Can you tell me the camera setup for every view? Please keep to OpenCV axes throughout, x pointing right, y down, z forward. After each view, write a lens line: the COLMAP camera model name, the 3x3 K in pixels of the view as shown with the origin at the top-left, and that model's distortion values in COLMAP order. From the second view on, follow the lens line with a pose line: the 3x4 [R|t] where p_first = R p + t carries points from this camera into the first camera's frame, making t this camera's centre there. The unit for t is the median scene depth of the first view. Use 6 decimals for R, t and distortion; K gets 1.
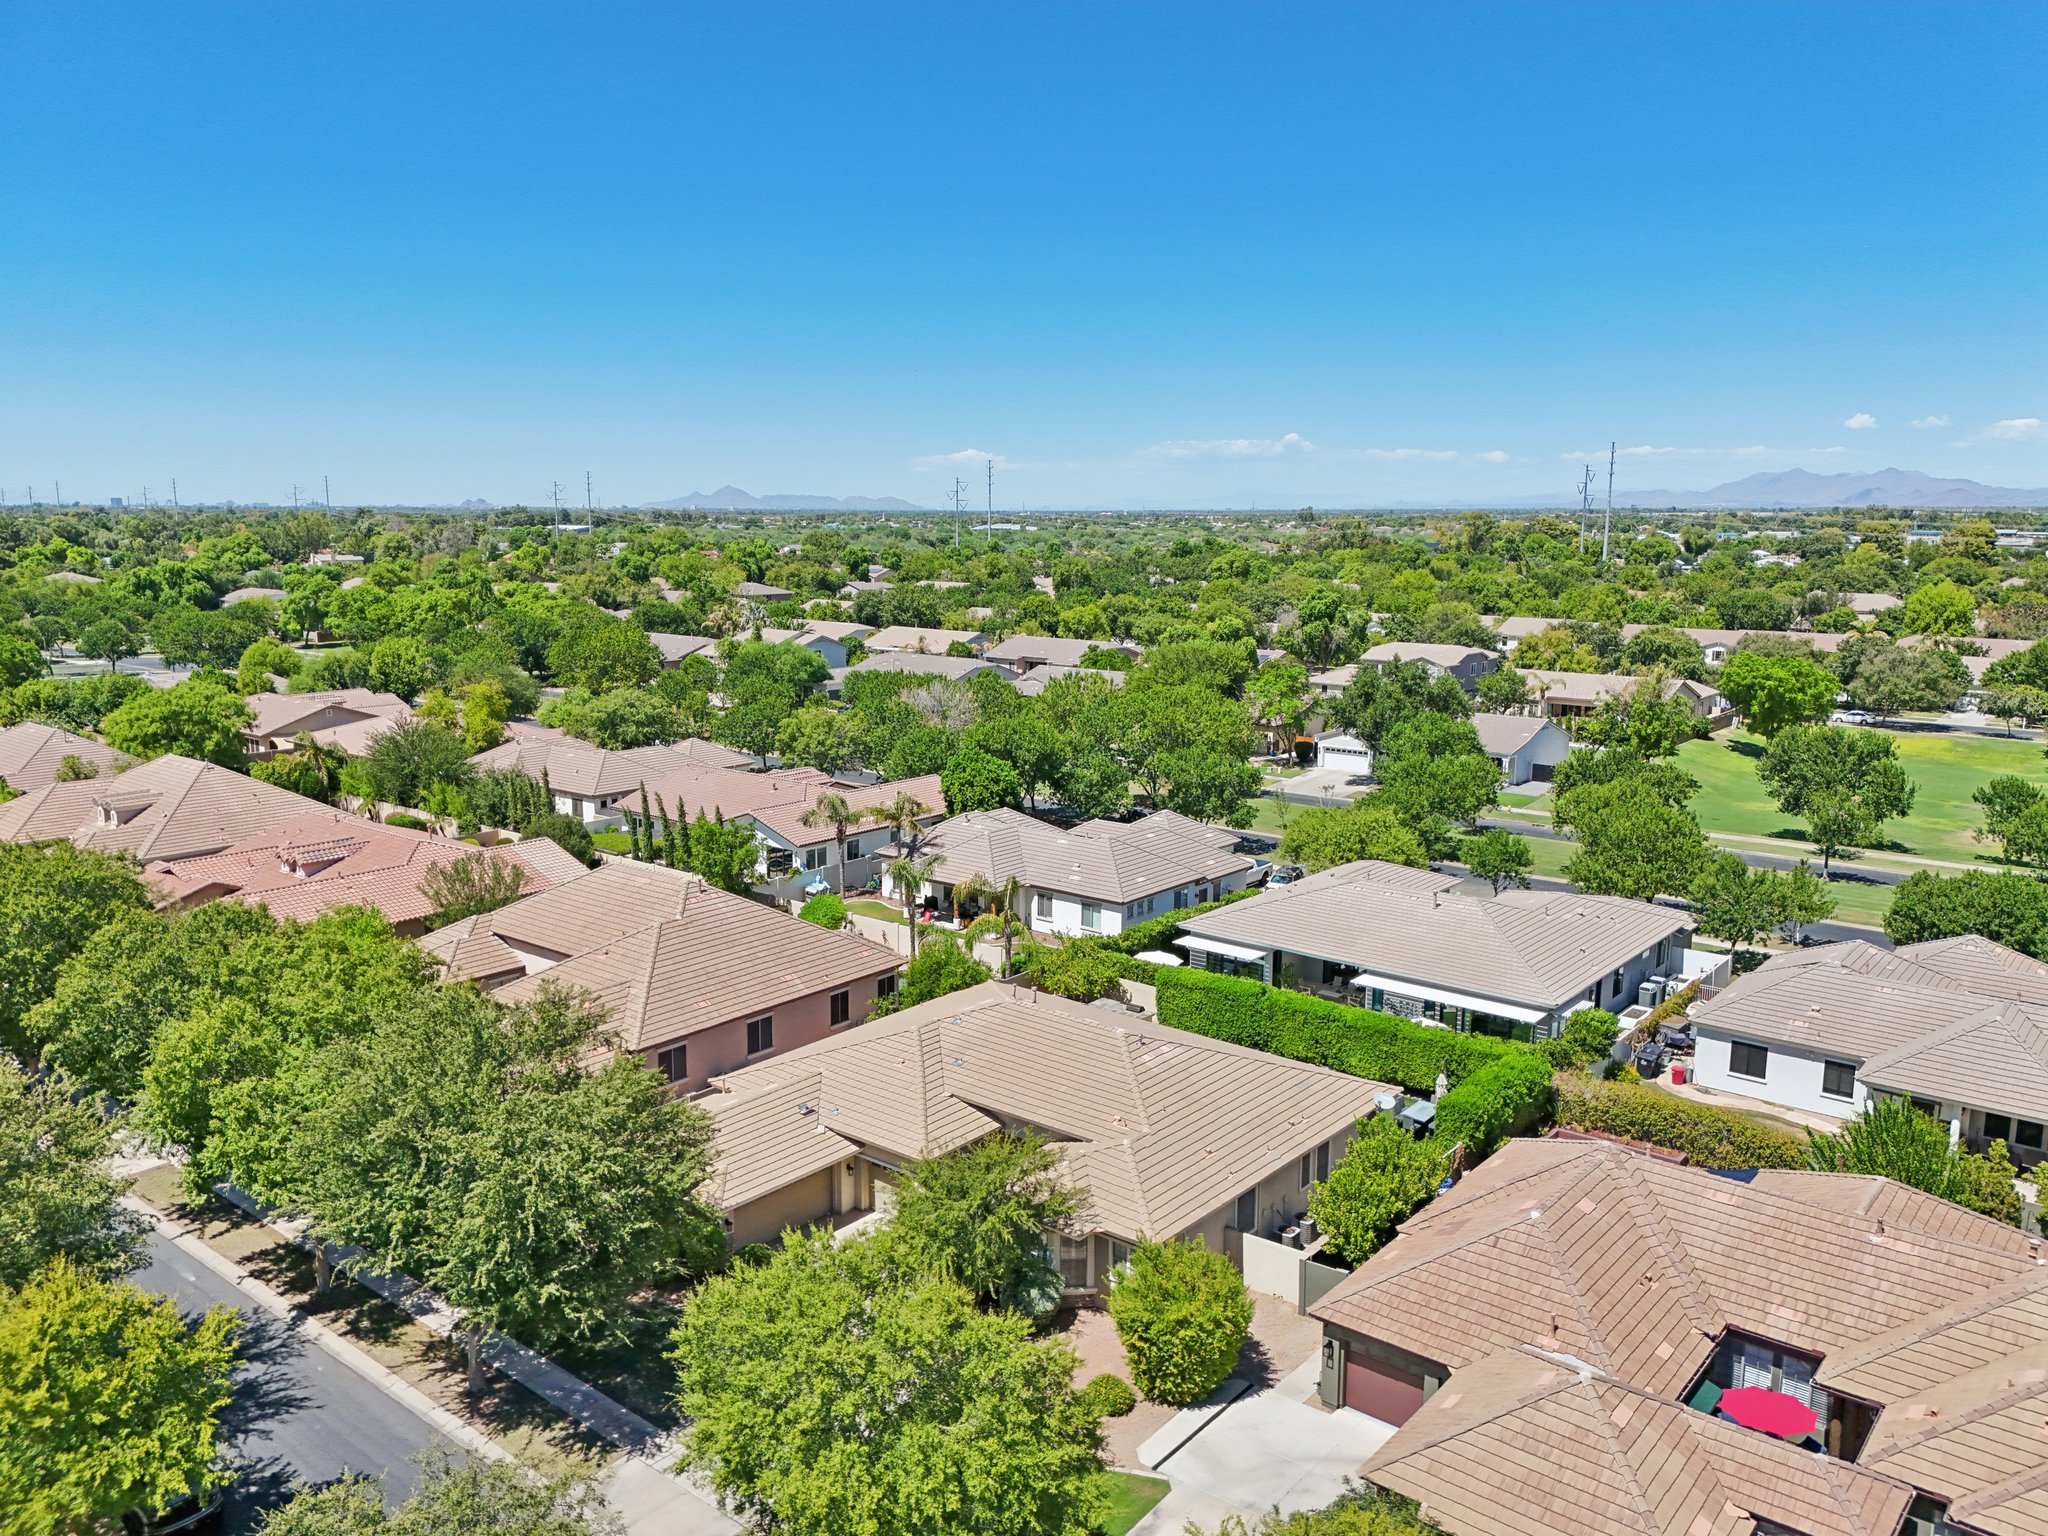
lens RADIAL K [[1516.0, 0, 1016.2], [0, 1516.0, 774.7], [0, 0, 1]] dist [0.107775, -0.161417]
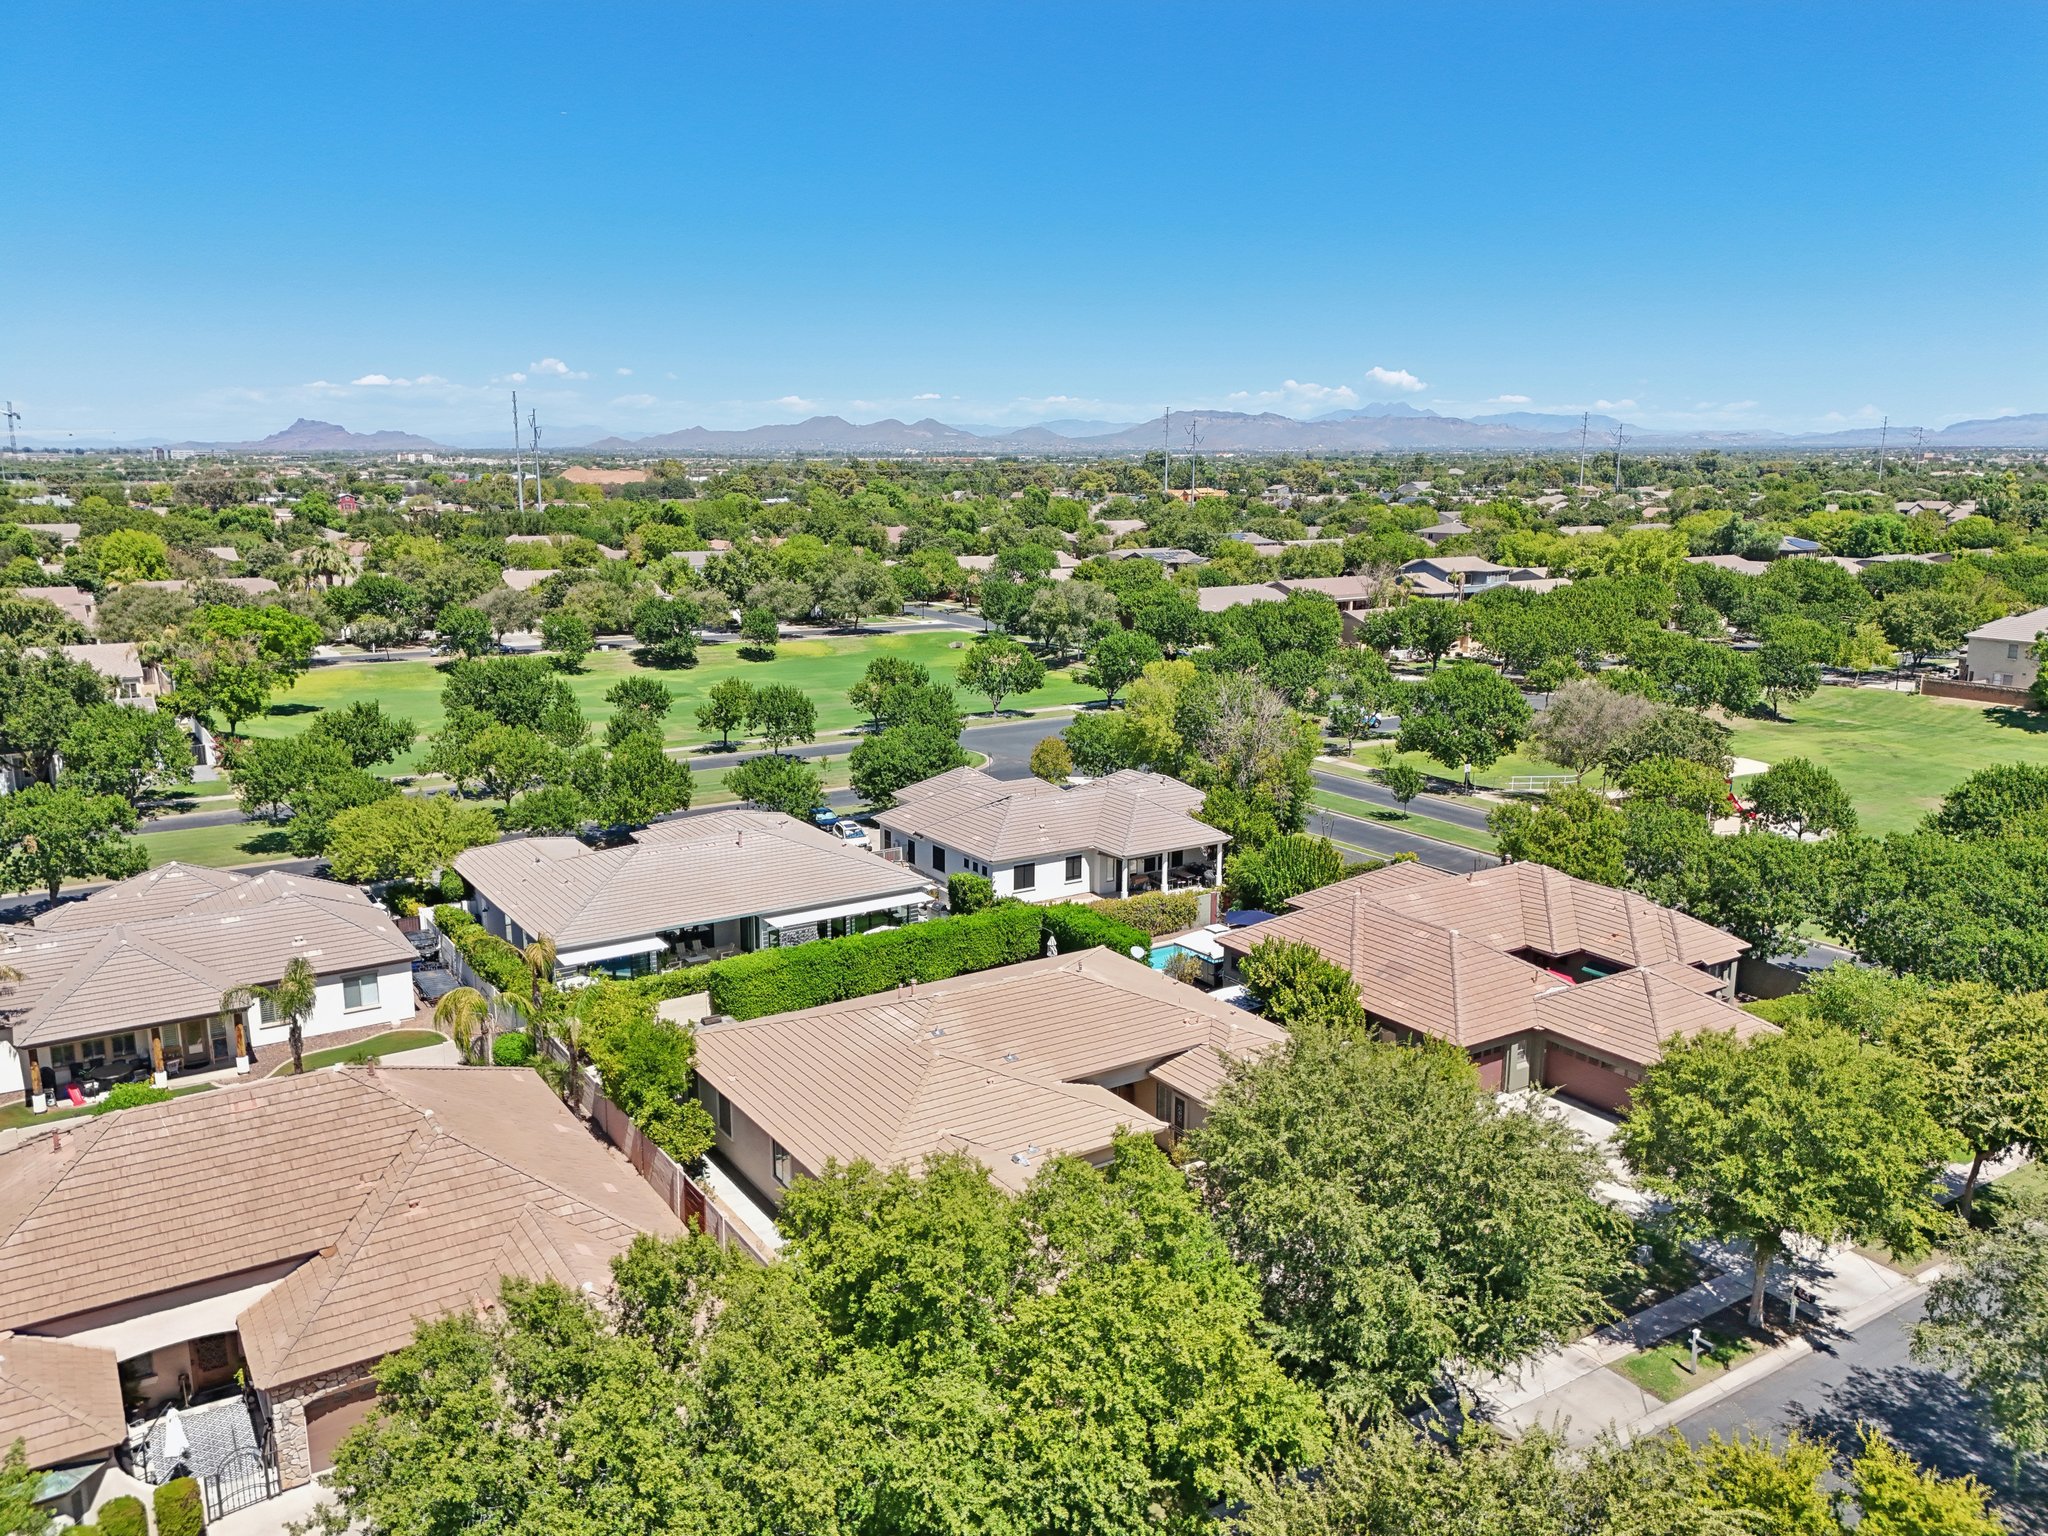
lens RADIAL K [[1516.0, 0, 1016.2], [0, 1516.0, 774.7], [0, 0, 1]] dist [0.107775, -0.161417]
pose [[0.293973, -0.195121, 0.935686, -0.548629], [0.162804, 0.974858, 0.152140, -0.075739], [-0.941847, 0.107609, 0.318348, 0.431083]]
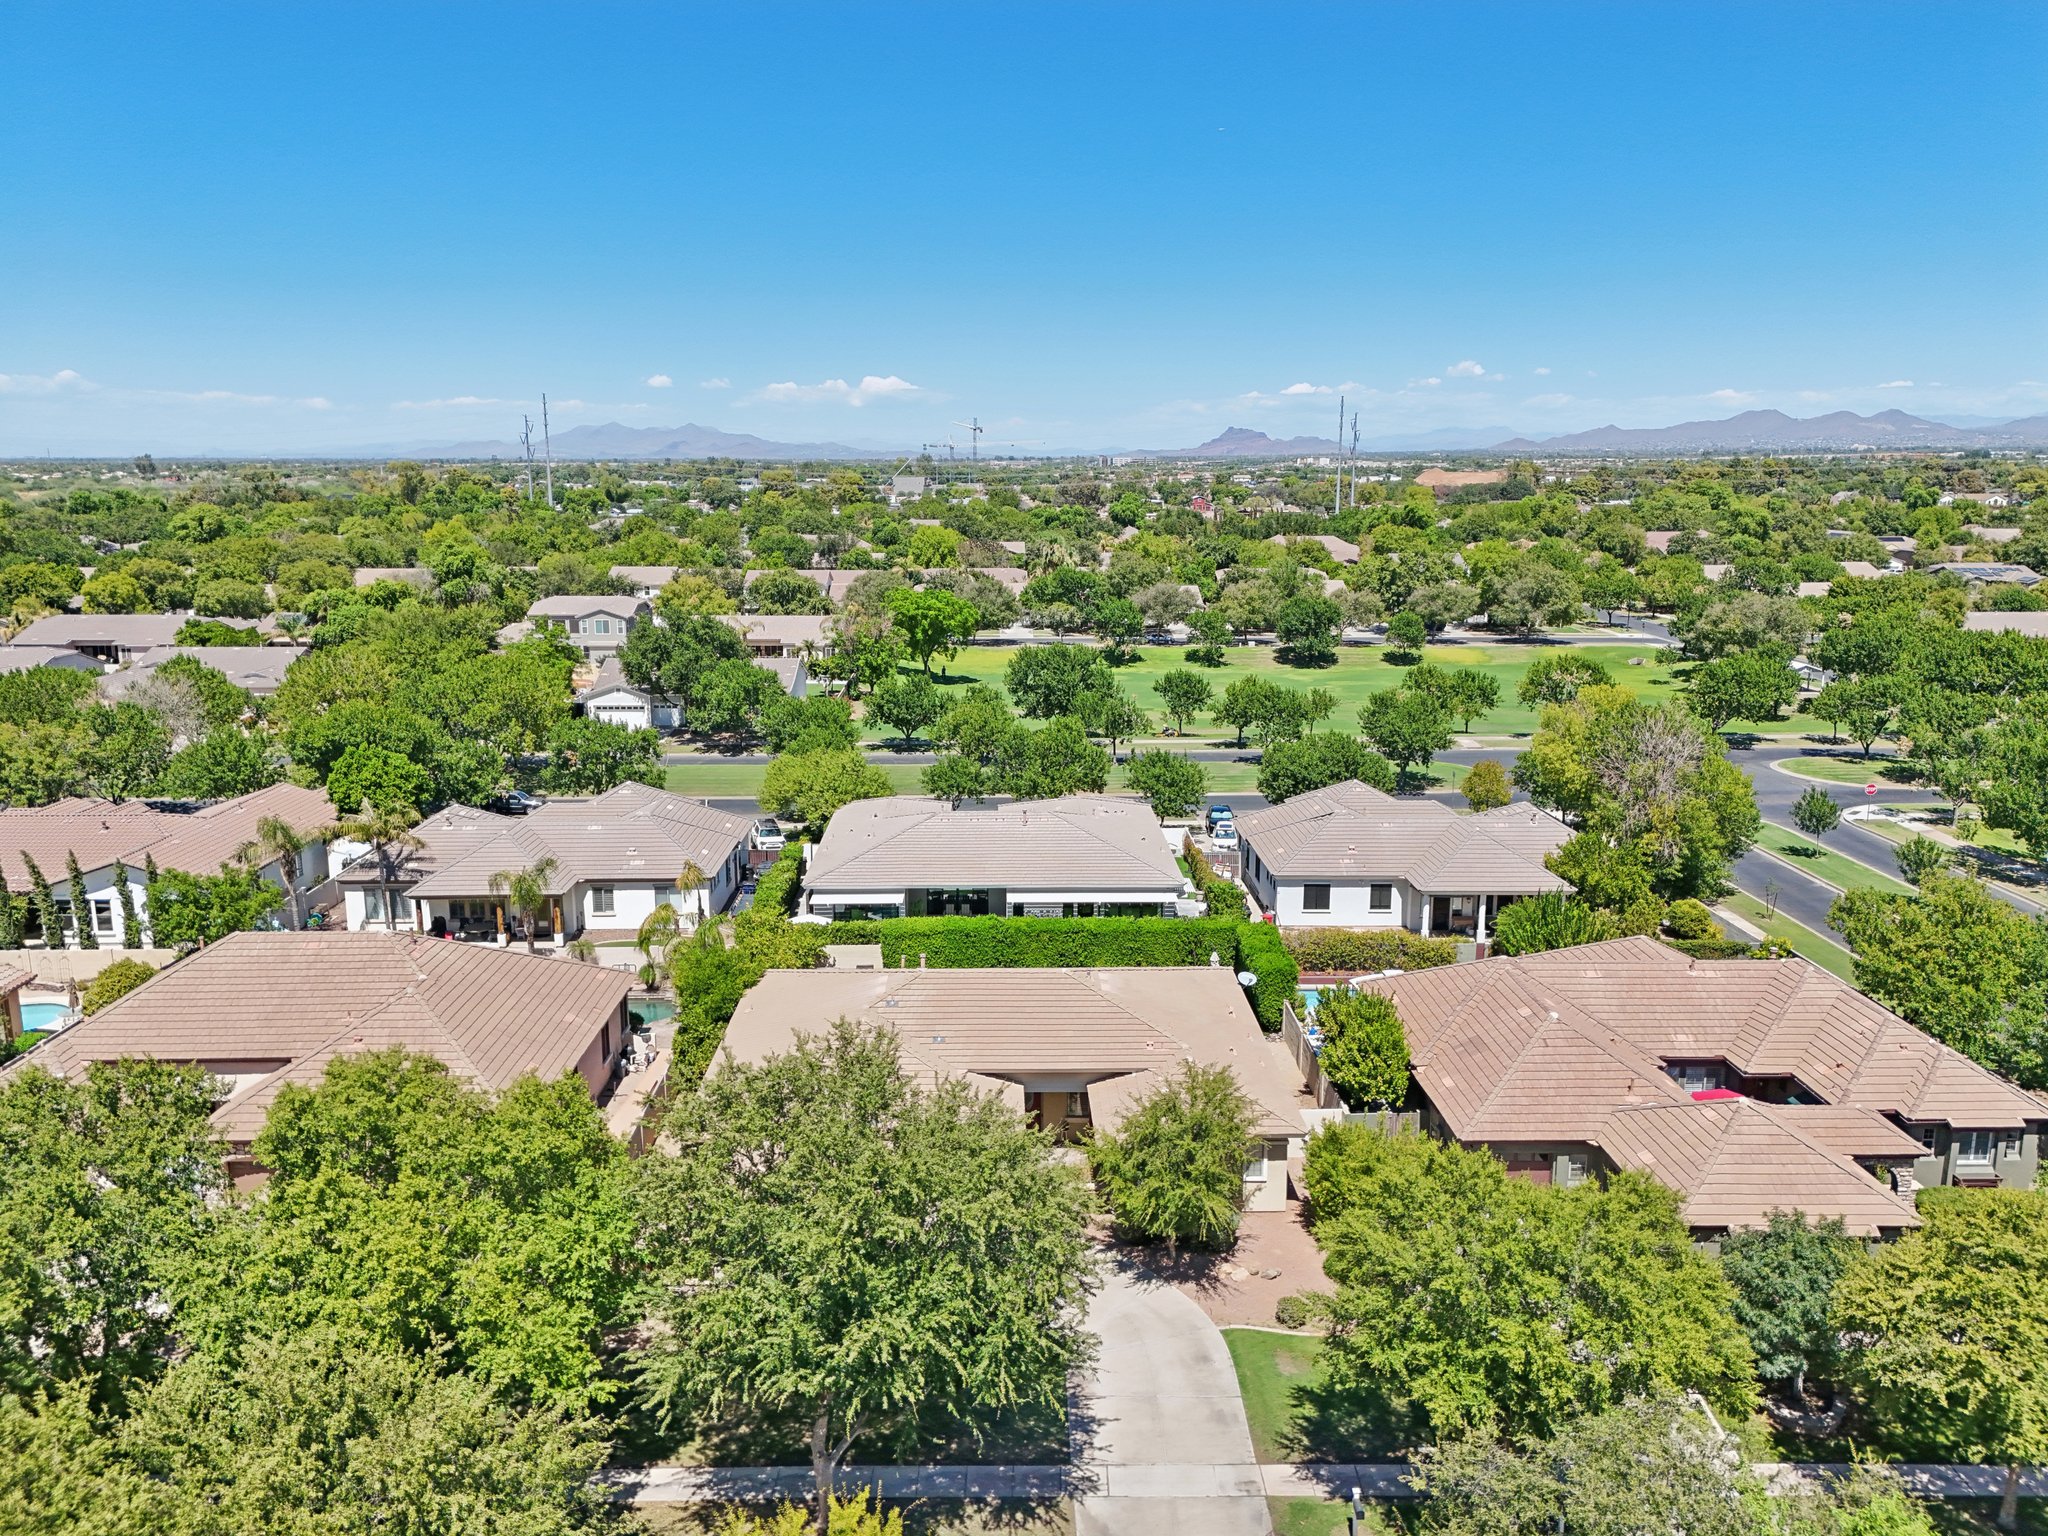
lens RADIAL K [[1516.0, 0, 1016.2], [0, 1516.0, 774.7], [0, 0, 1]] dist [0.107775, -0.161417]
pose [[0.757443, -0.134685, 0.638858, -0.371736], [0.114862, 0.990719, 0.072682, -0.025441], [-0.642718, 0.018328, 0.765883, 0.146658]]
